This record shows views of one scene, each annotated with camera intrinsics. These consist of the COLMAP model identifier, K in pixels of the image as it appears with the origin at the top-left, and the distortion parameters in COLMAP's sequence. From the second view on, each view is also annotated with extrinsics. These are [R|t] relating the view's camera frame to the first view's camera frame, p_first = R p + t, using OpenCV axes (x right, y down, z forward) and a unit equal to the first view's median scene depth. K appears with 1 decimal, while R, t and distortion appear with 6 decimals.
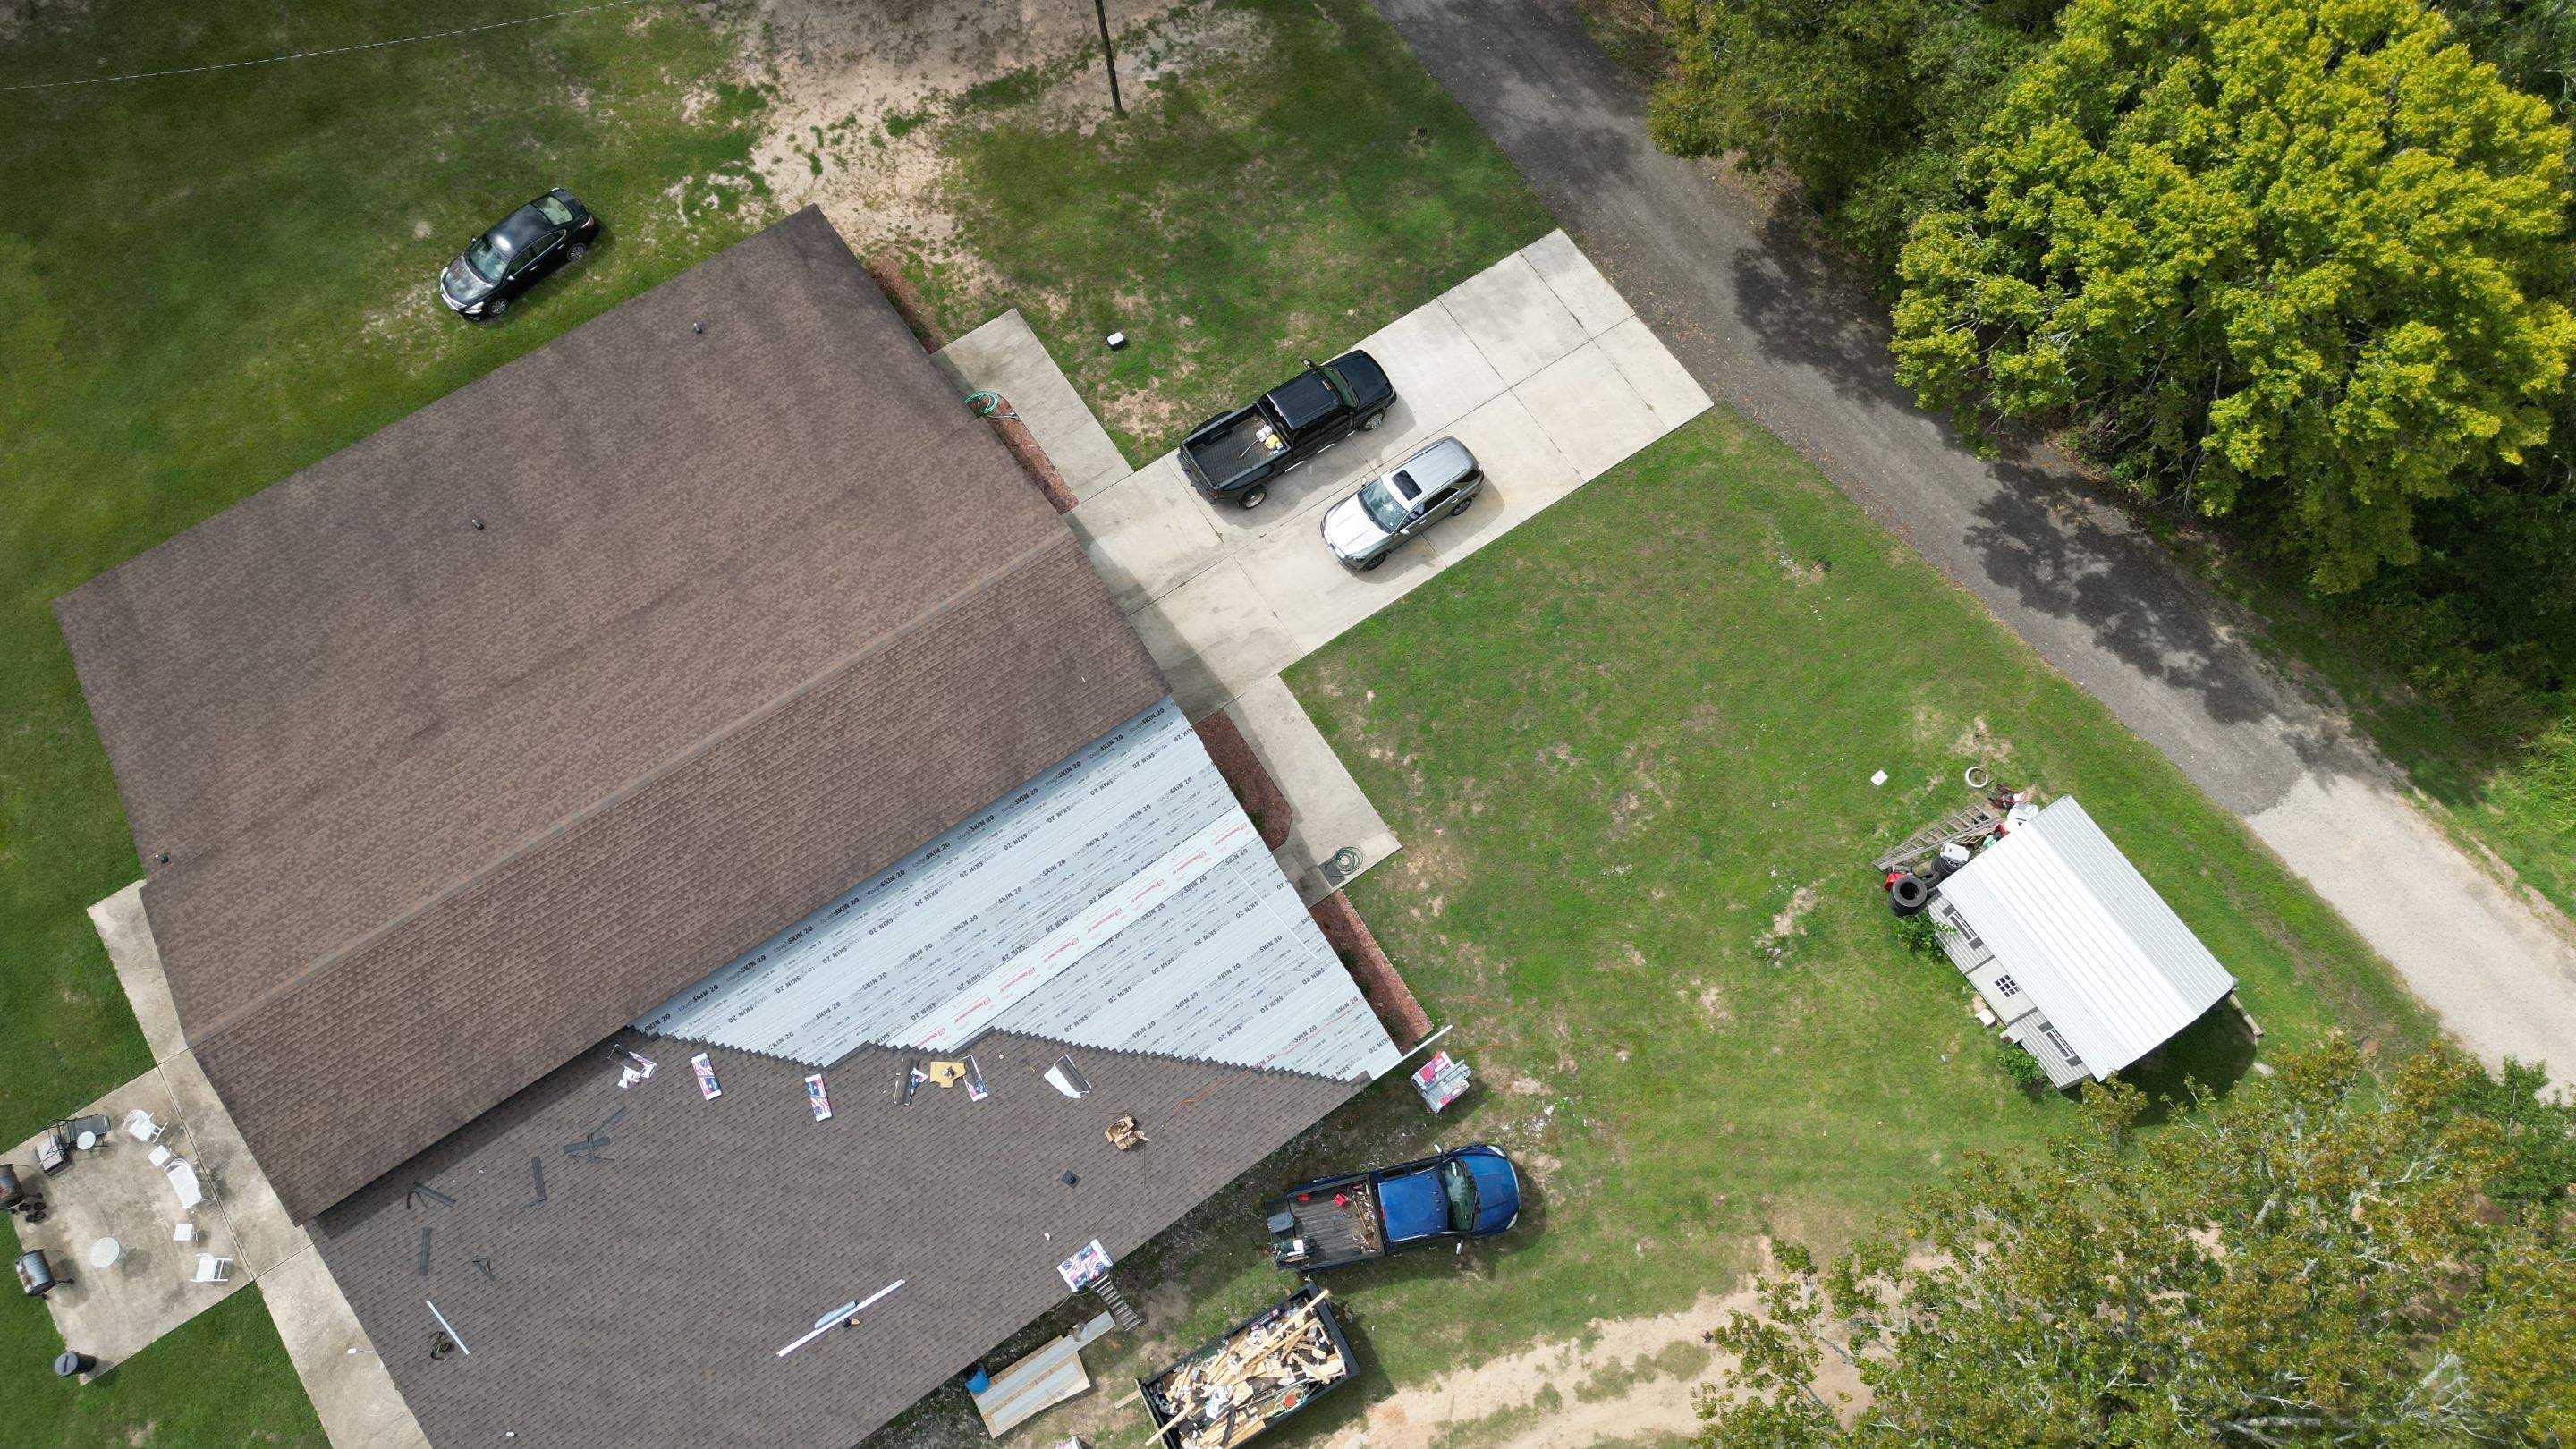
lens RADIAL K [[1803.9, 0, 1287.0], [0, 1803.9, 718.6], [0, 0, 1]] dist [0.086511, -0.100518]
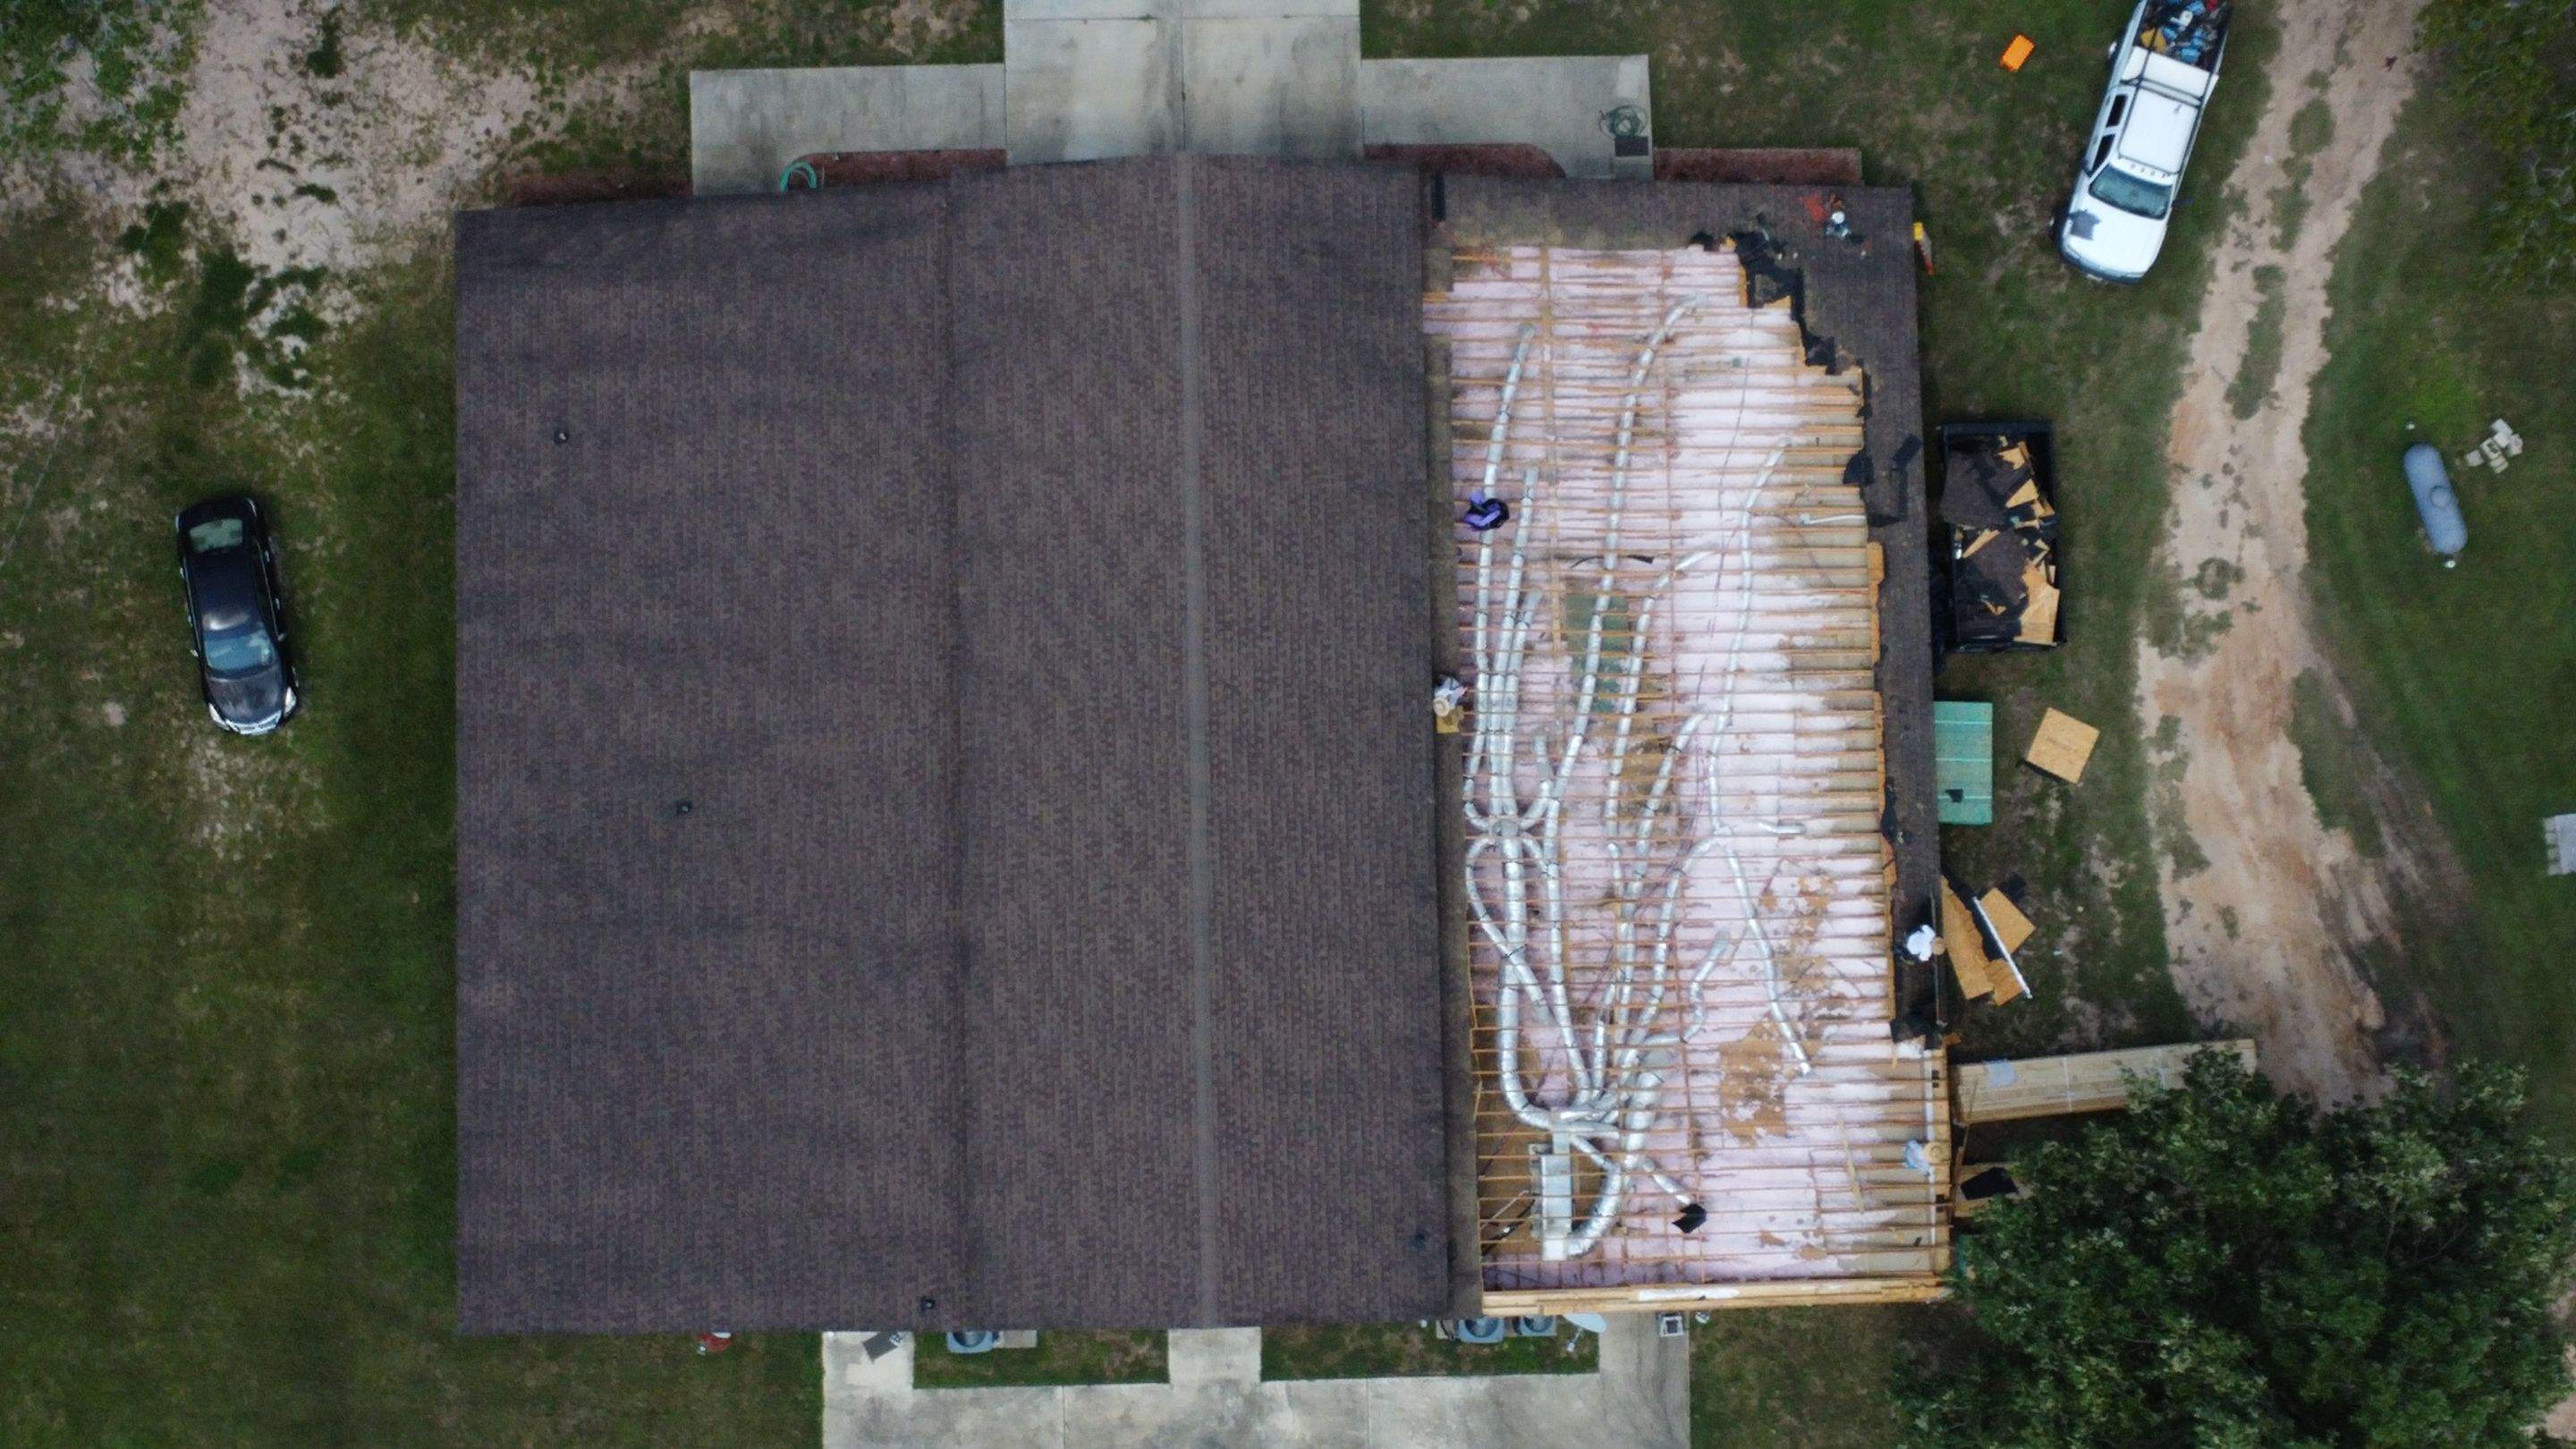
lens RADIAL K [[3755.9, 0, 1253.0], [0, 3755.9, 718.5], [0, 0, 1]] dist [-0.038542, 0.123403]
pose [[0.537887, -0.837956, 0.092229, -0.377450], [0.782654, 0.537029, 0.314726, -0.378605], [-0.313256, -0.097103, 0.944691, -0.469346]]
